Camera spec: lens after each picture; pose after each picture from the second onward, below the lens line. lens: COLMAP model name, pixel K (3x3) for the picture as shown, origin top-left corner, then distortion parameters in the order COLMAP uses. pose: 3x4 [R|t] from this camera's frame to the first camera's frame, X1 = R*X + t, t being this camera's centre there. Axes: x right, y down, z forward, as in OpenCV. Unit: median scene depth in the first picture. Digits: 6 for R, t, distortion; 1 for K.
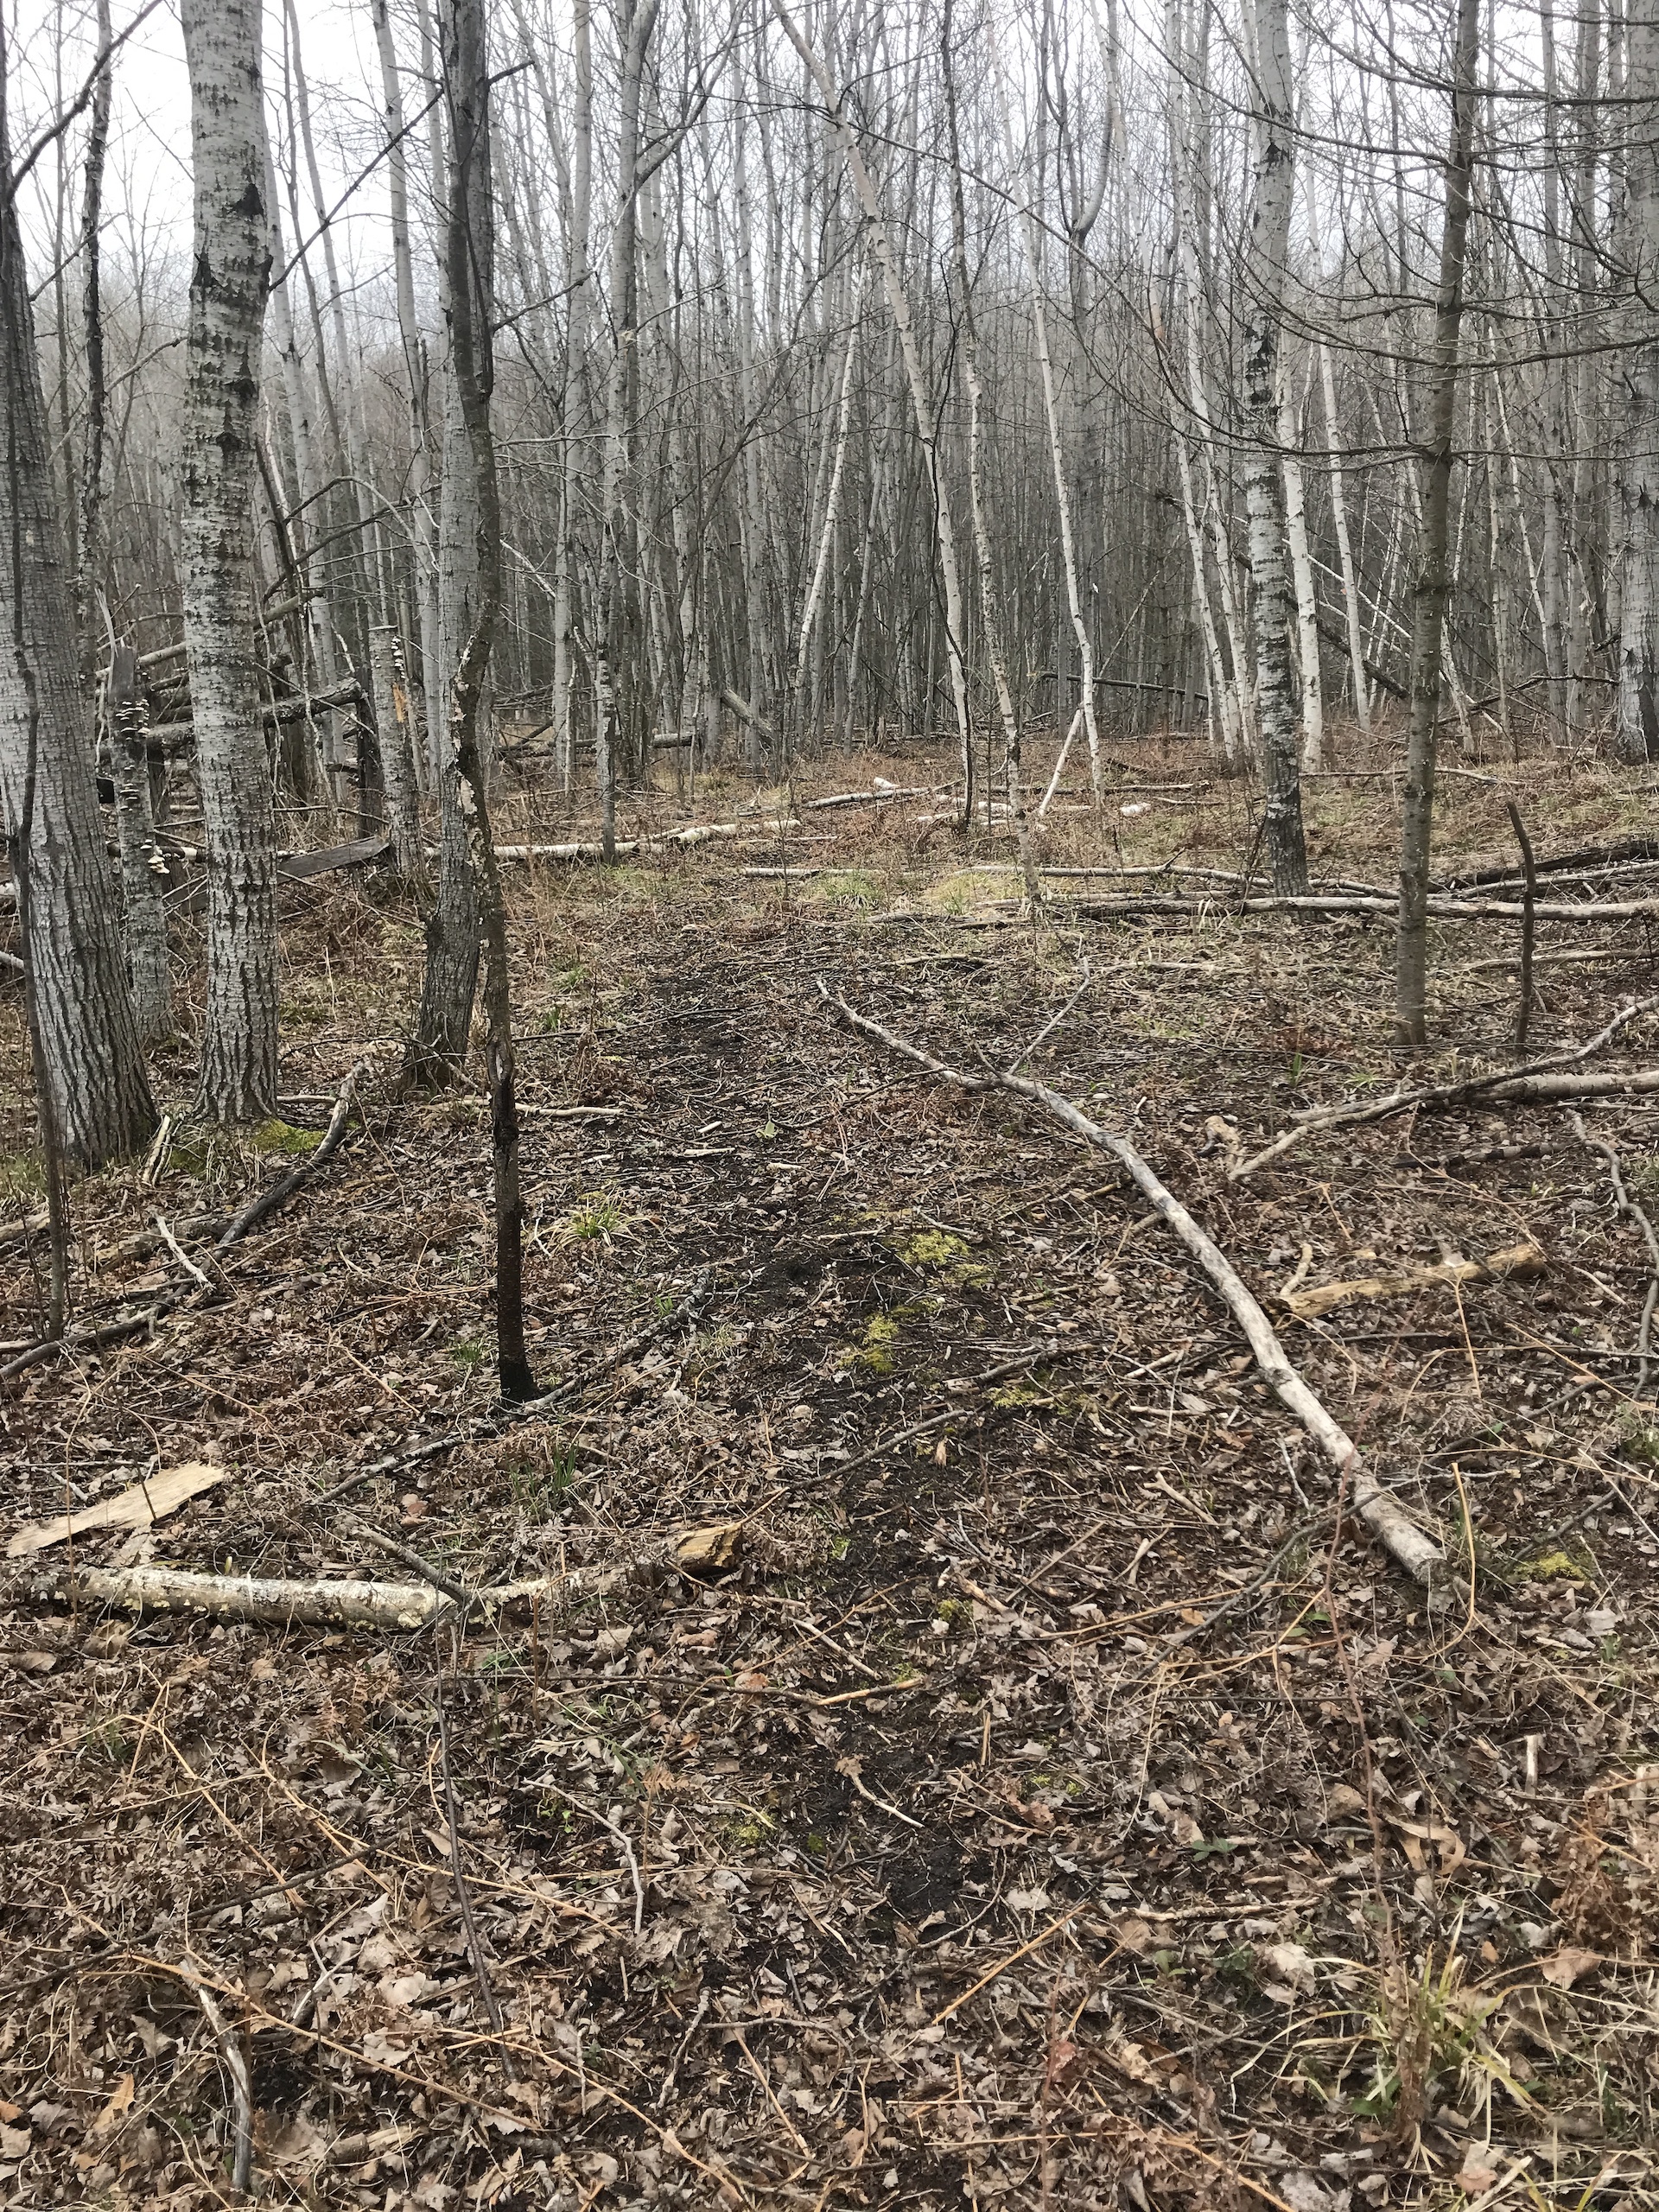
lens RADIAL K [[1779.2, 0, 821.7], [0, 1779.2, 1125.9], [0, 0, 1]] dist [0.059542, -0.070184]
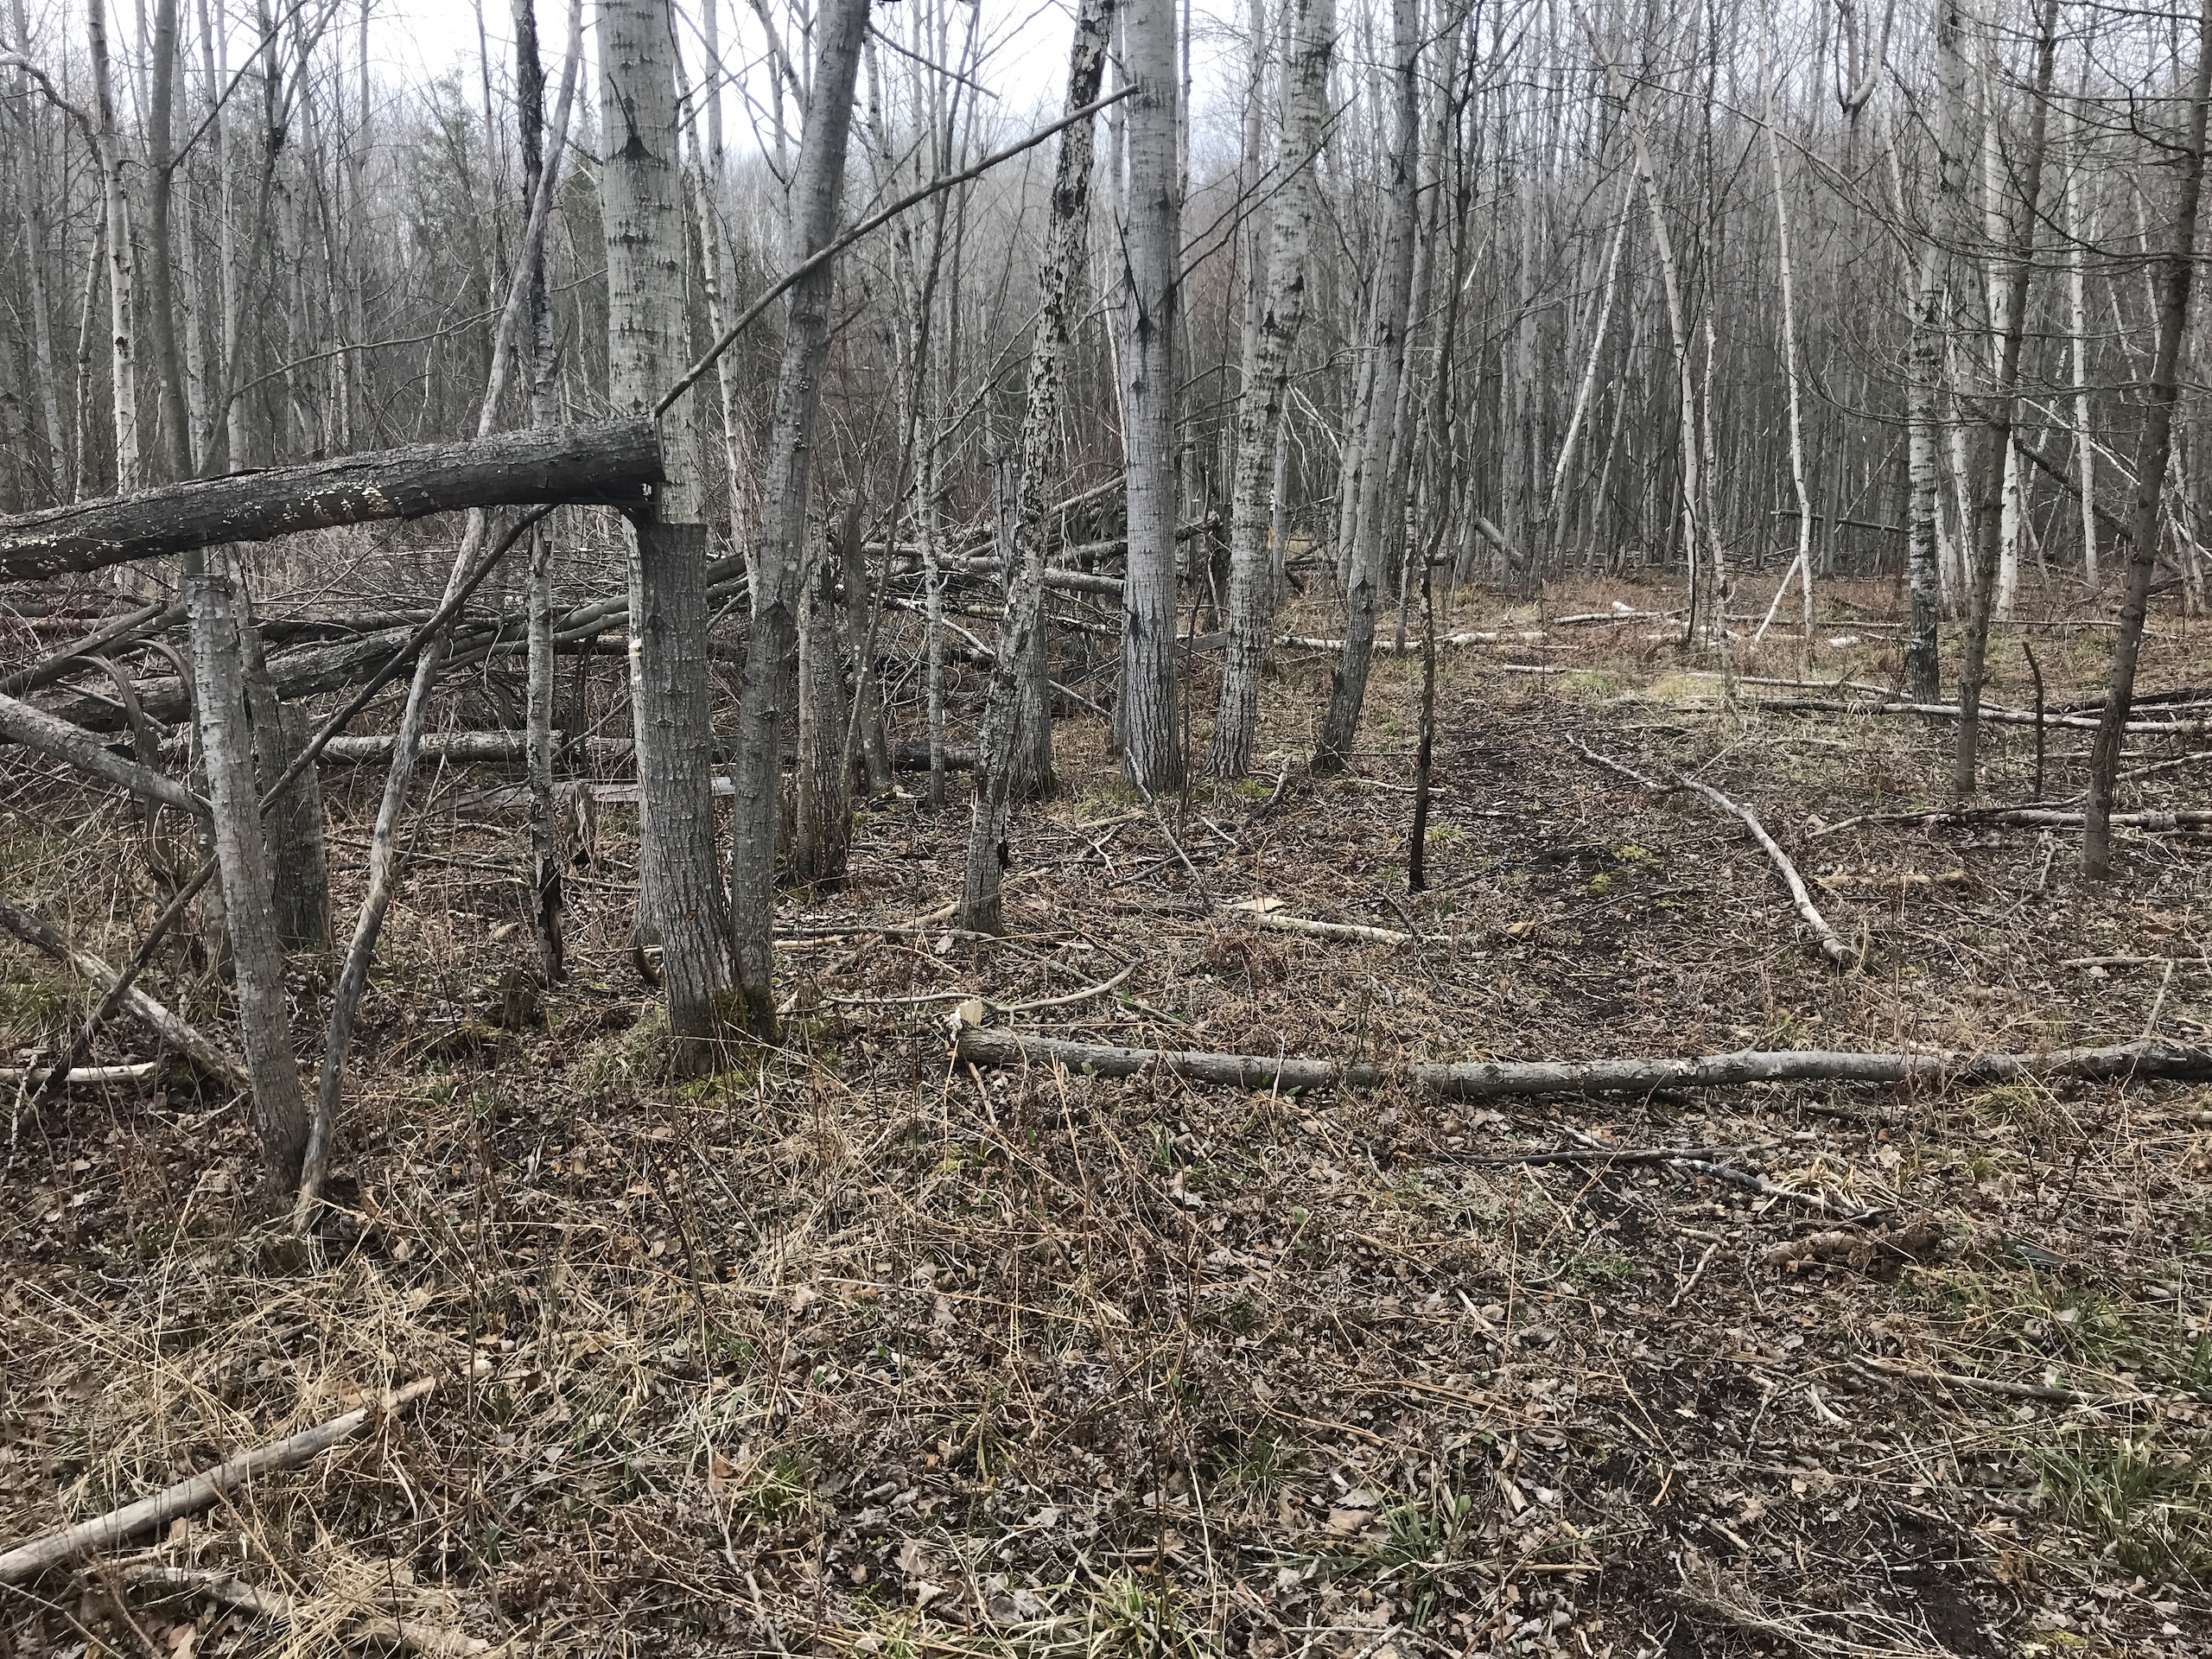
lens RADIAL K [[1779.2, 0, 1084.4], [0, 1779.2, 820.8], [0, 0, 1]] dist [0.059542, -0.070184]
pose [[0.966430, 0.085119, -0.242420, -0.026997], [-0.099790, 0.993807, -0.048875, 0.118540], [0.236759, 0.071425, 0.968940, -0.628549]]
